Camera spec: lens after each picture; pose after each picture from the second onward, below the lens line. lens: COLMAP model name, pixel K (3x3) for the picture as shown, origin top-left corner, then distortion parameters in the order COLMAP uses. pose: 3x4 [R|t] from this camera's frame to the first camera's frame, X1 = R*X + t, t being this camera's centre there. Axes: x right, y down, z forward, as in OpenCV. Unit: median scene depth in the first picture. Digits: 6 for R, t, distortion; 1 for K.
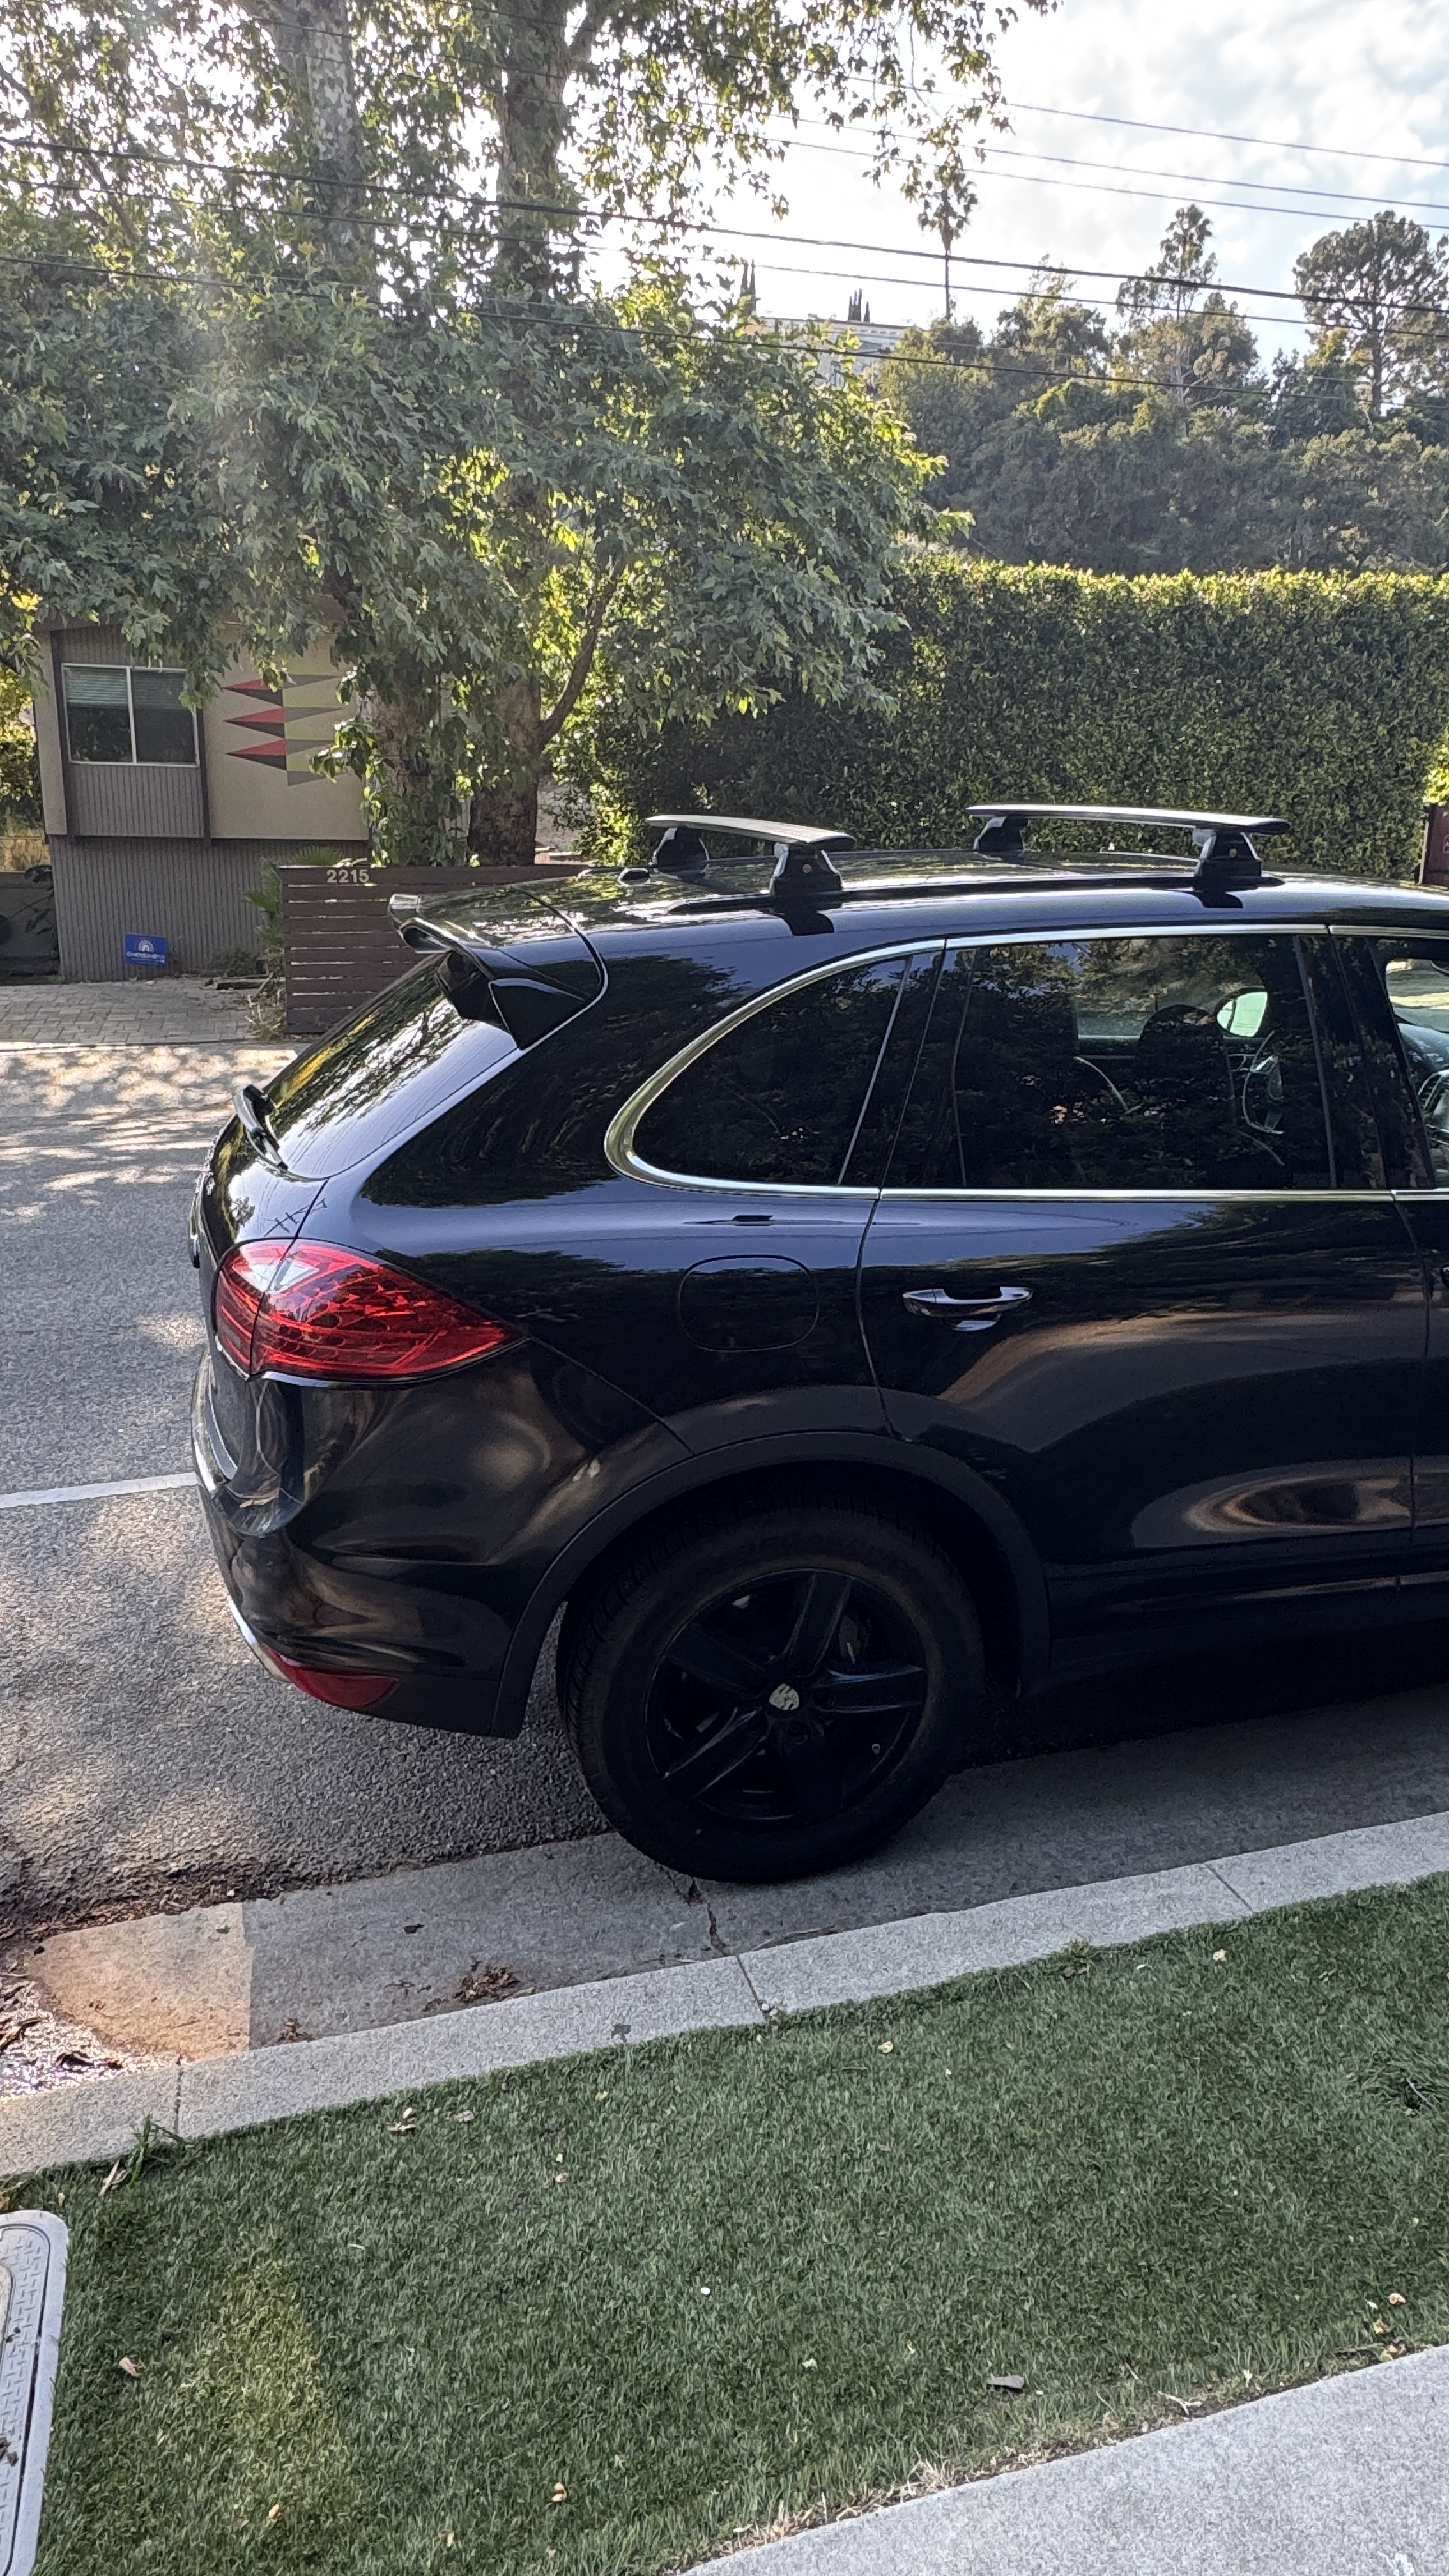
lens RADIAL K [[1592.7, 0, 728.2], [0, 1592.7, 1284.0], [0, 0, 1]] dist [-0.002969, 0.001751]
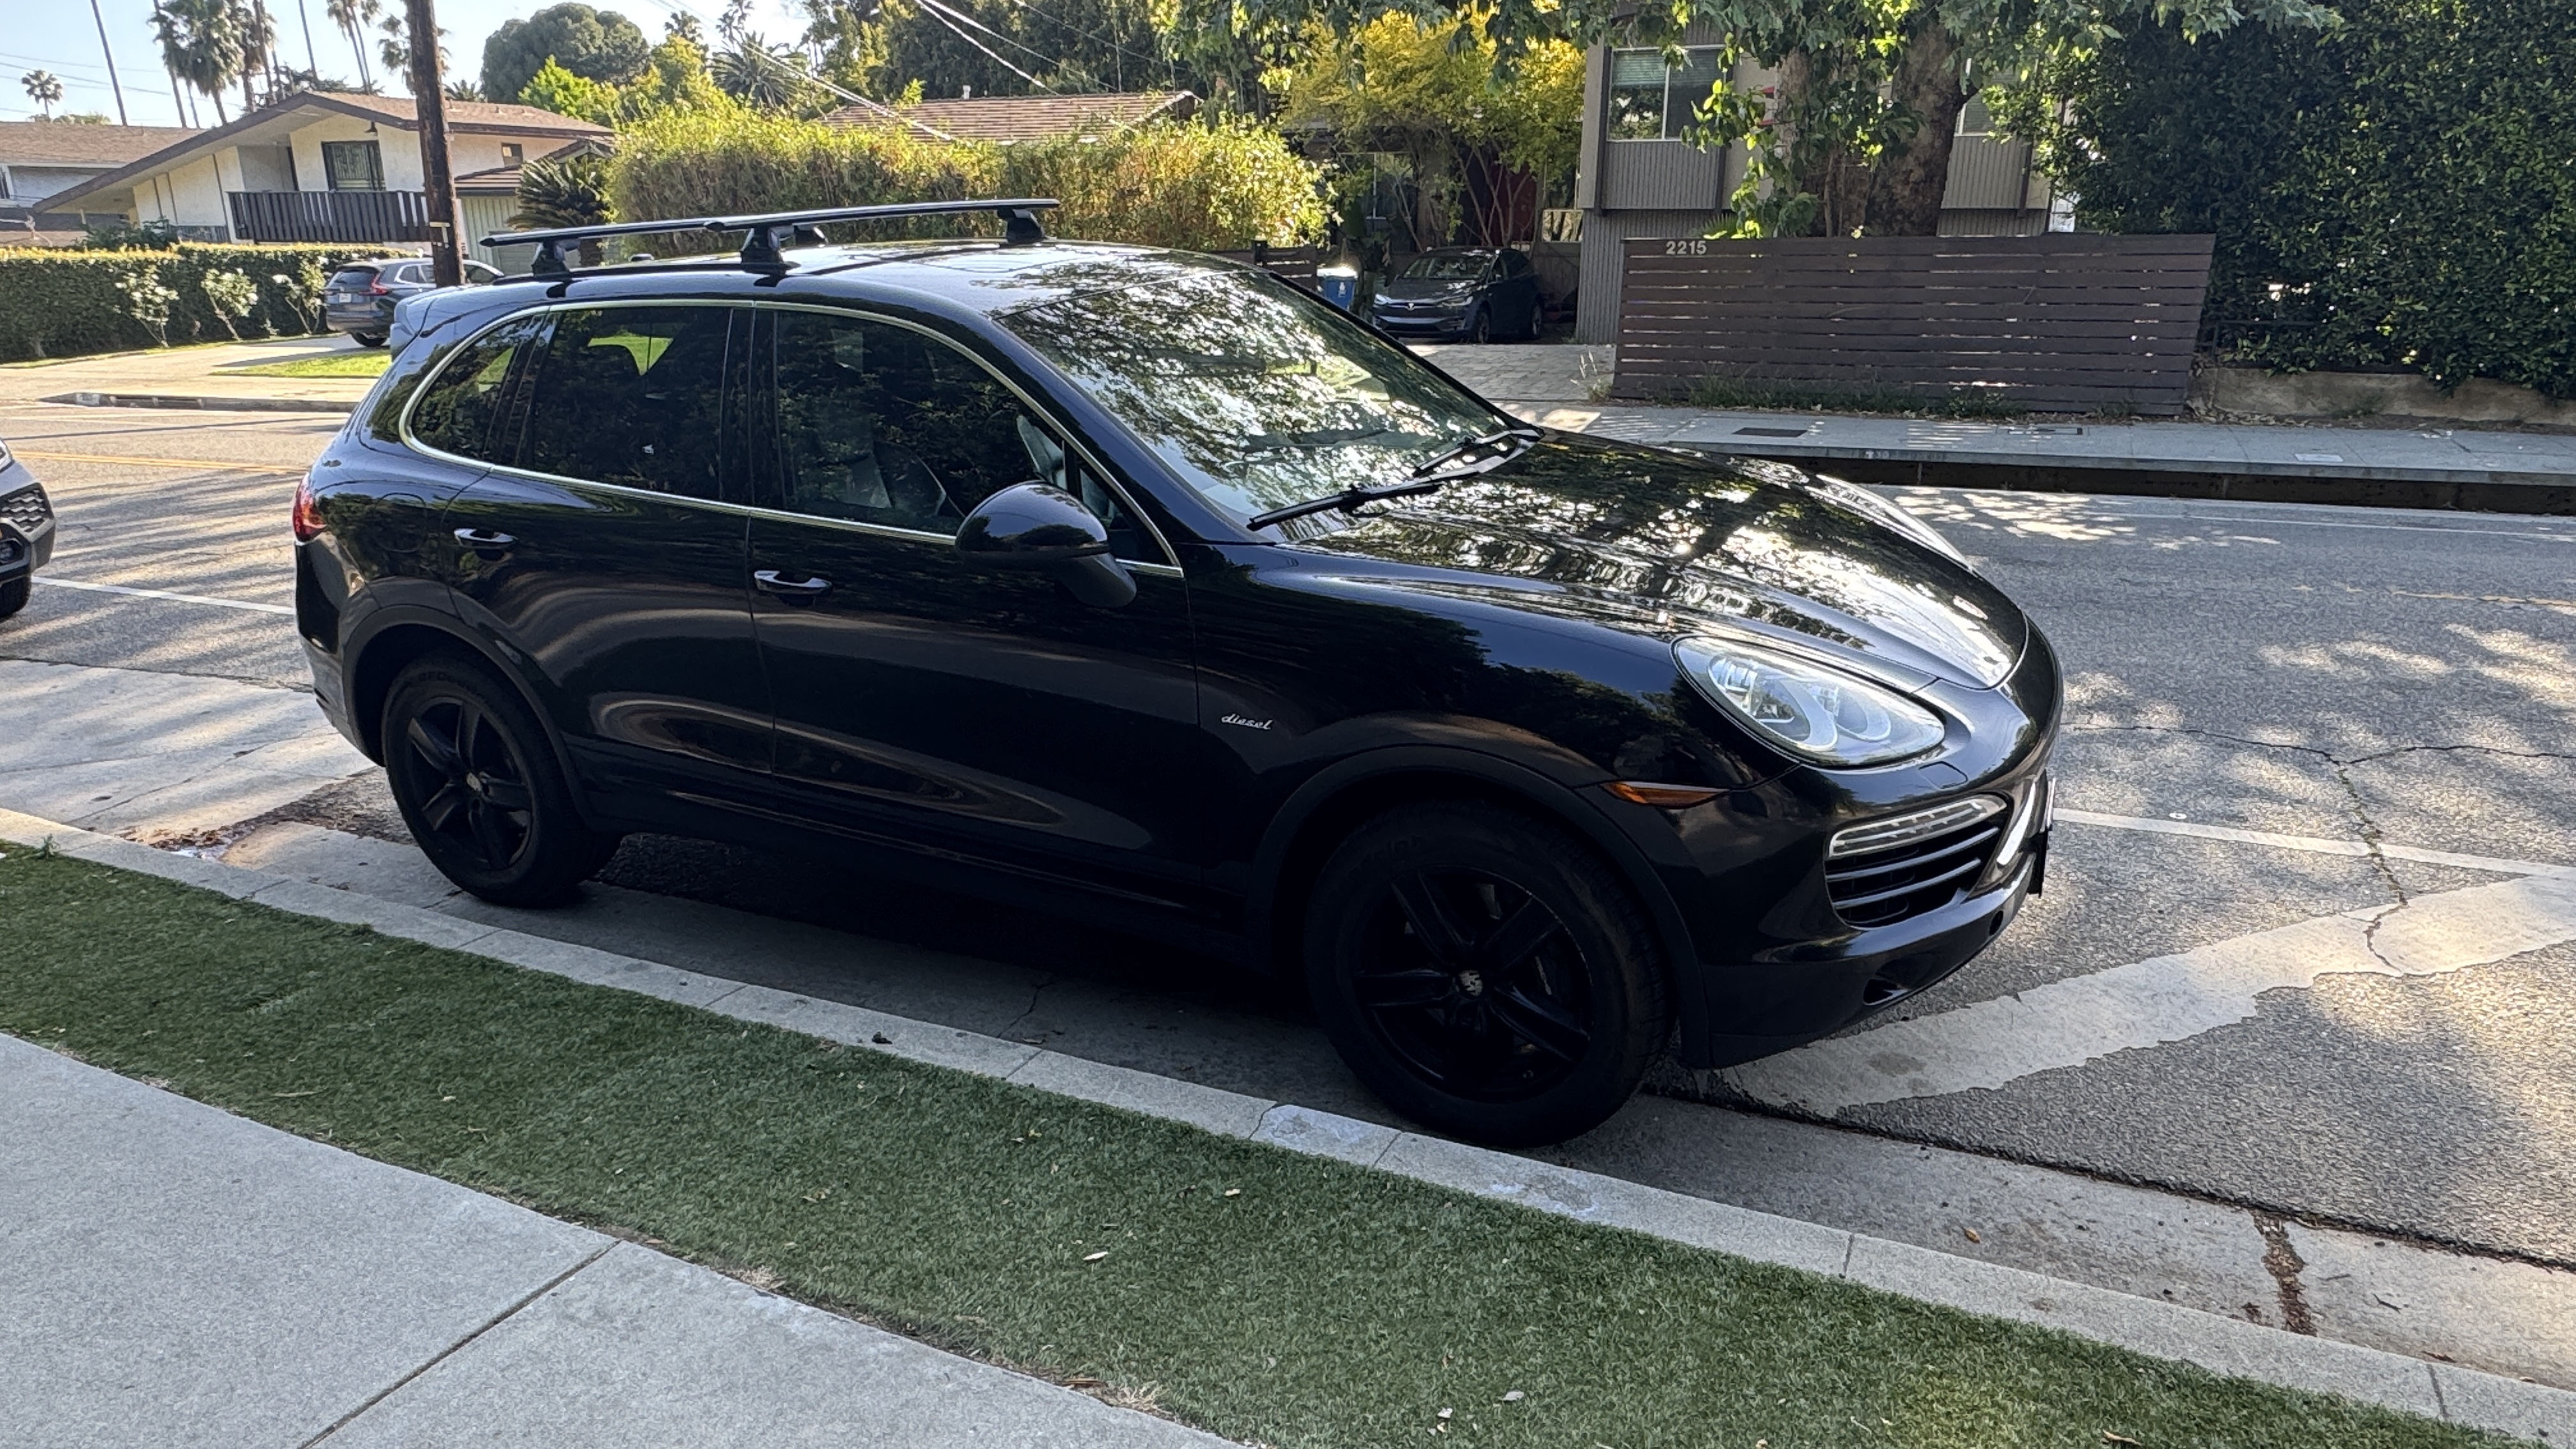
lens RADIAL K [[1592.7, 0, 1310.2], [0, 1592.7, 726.2], [0, 0, 1]] dist [-0.002969, 0.001751]
pose [[0.749817, 0.188401, -0.634255, 0.381400], [-0.160522, 0.981763, 0.101857, -0.021030], [0.641878, 0.025438, 0.766385, 0.070556]]
